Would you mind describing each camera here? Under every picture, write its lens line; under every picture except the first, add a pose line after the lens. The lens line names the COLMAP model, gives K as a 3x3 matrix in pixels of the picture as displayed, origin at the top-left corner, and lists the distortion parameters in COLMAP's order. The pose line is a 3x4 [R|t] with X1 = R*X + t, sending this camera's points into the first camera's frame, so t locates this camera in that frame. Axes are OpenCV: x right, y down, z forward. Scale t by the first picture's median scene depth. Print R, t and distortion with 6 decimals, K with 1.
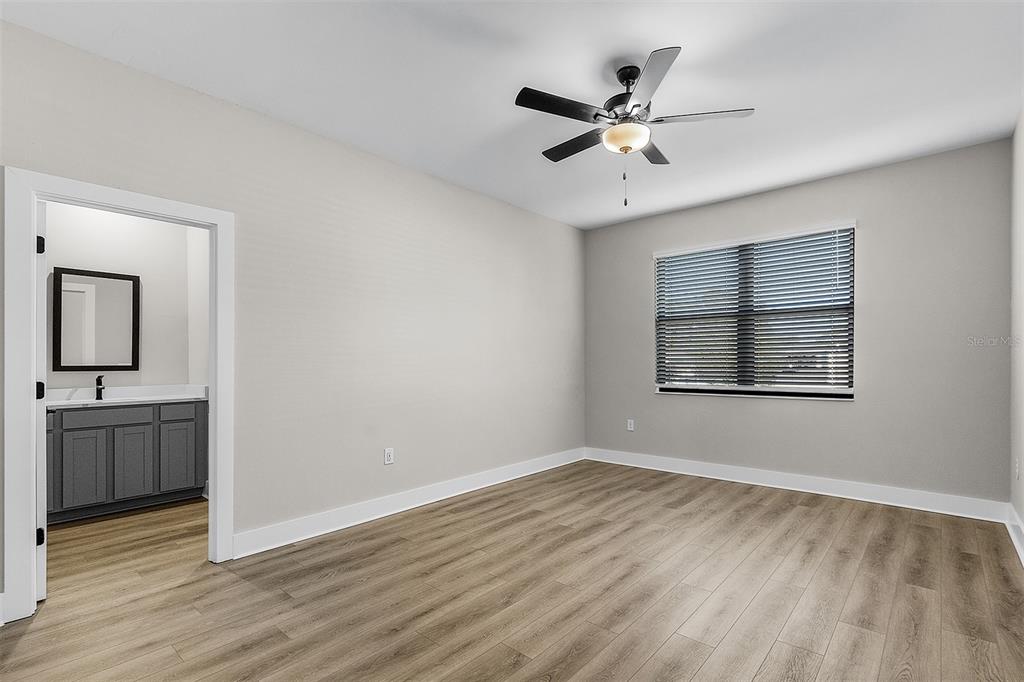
lens RADIAL K [[485.2, 0, 511.3], [0, 485.2, 365.8], [0, 0, 1]] dist [-0.000878, 0.000687]
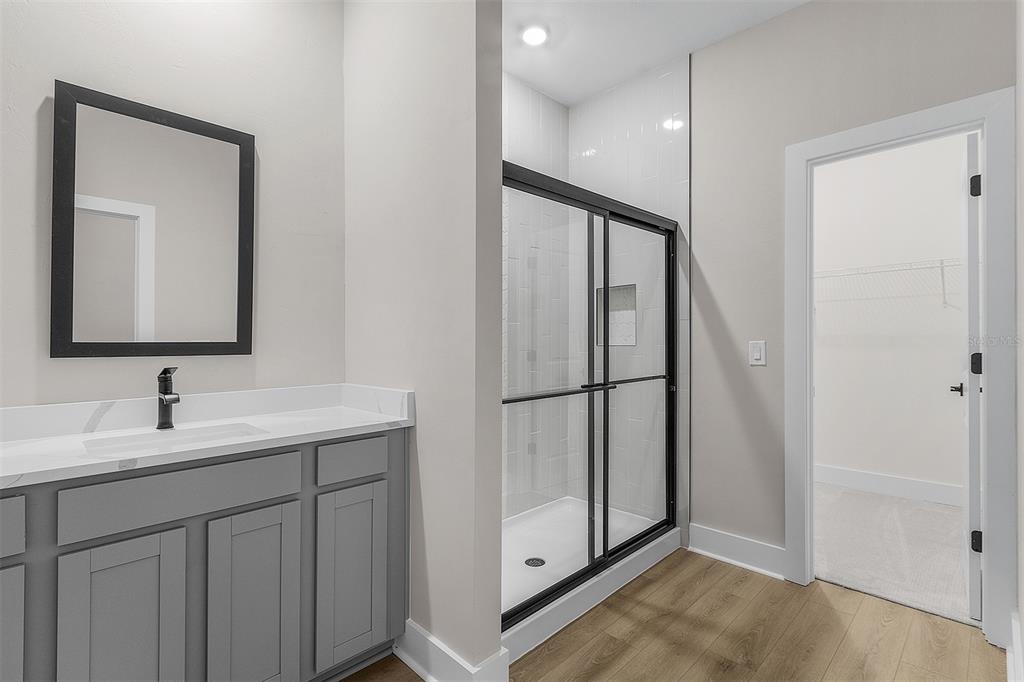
lens RADIAL K [[485.2, 0, 512.0], [0, 485.2, 337.8], [0, 0, 1]] dist [-0.000878, 0.000687]
pose [[0.997644, -0.001412, -0.068592, -0.543602], [0.000519, 0.999915, -0.013030, 0.001449], [0.068604, 0.012964, 0.997560, 0.628551]]
